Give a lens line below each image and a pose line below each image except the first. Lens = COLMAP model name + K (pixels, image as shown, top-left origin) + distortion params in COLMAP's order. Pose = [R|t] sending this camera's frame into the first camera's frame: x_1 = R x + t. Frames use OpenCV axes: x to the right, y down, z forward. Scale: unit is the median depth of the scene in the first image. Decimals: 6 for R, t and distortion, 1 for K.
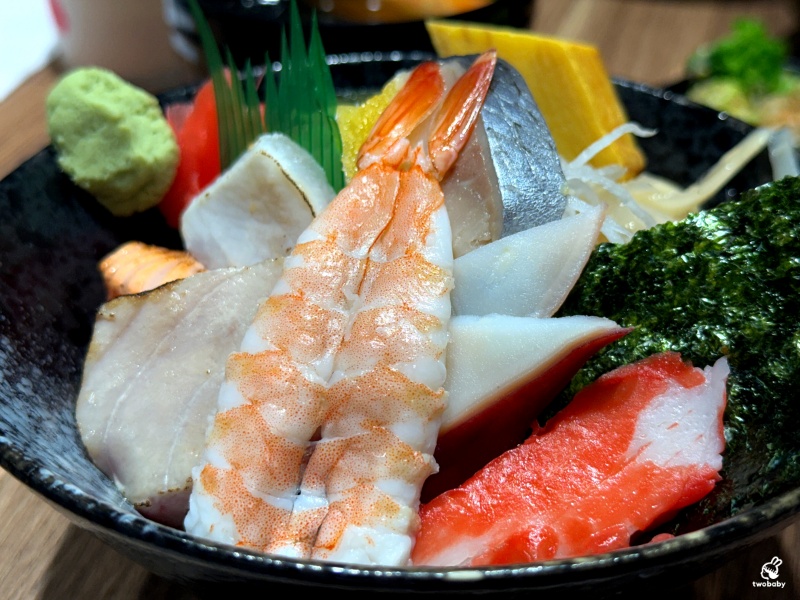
lens RADIAL K [[1304.6, 0, 400.0], [0, 1304.6, 300.0], [0, 0, 1]] dist [0.127081, -0.001813]
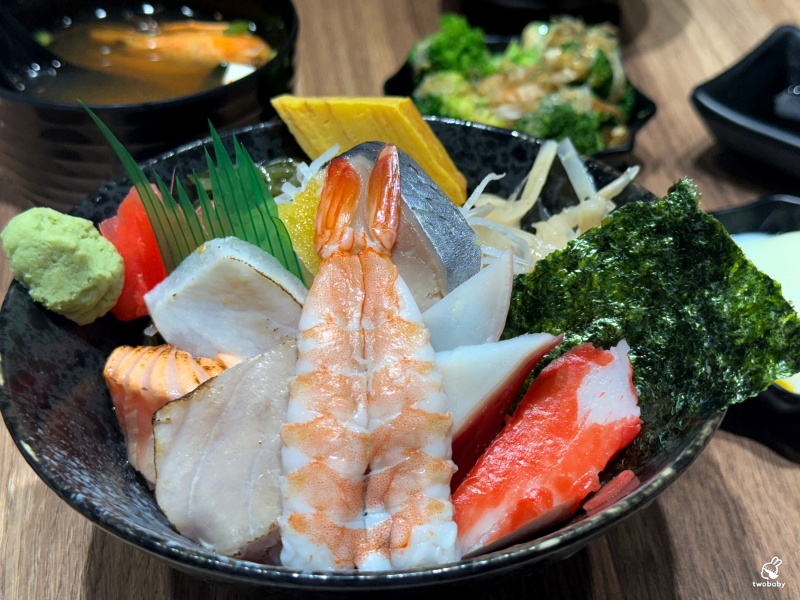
lens RADIAL K [[1304.6, 0, 400.0], [0, 1304.6, 300.0], [0, 0, 1]] dist [0.127081, -0.001813]
pose [[0.923573, -0.240747, 0.298418, -0.357818], [0.212523, 0.969233, 0.124187, -0.205542], [-0.319134, -0.051275, 0.946321, -0.252414]]
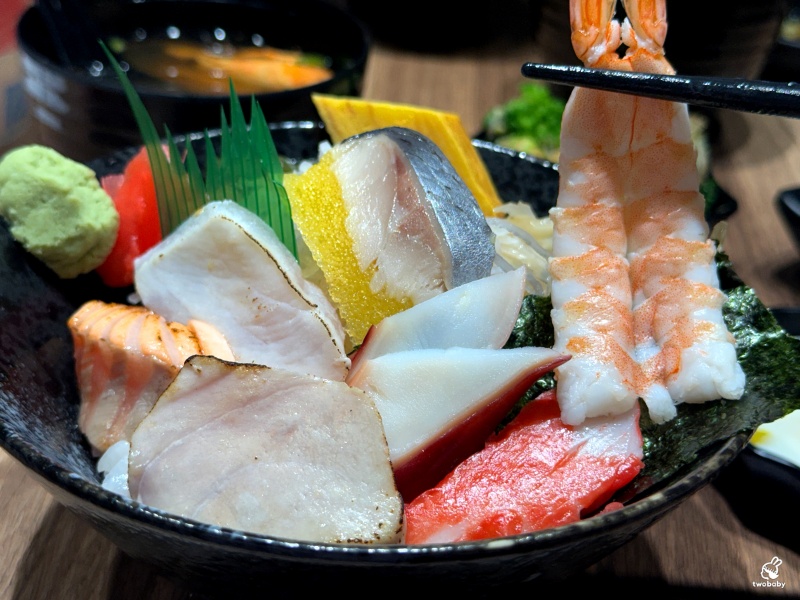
lens RADIAL K [[1313.3, 0, 403.9], [0, 1313.3, 313.2], [0, 0, 1]] dist [-0.010537, 0.819930]
pose [[0.969080, -0.055783, 0.240358, -0.246138], [0.060699, 0.998070, -0.013094, -0.003457], [-0.239164, 0.027278, 0.970596, -0.168075]]
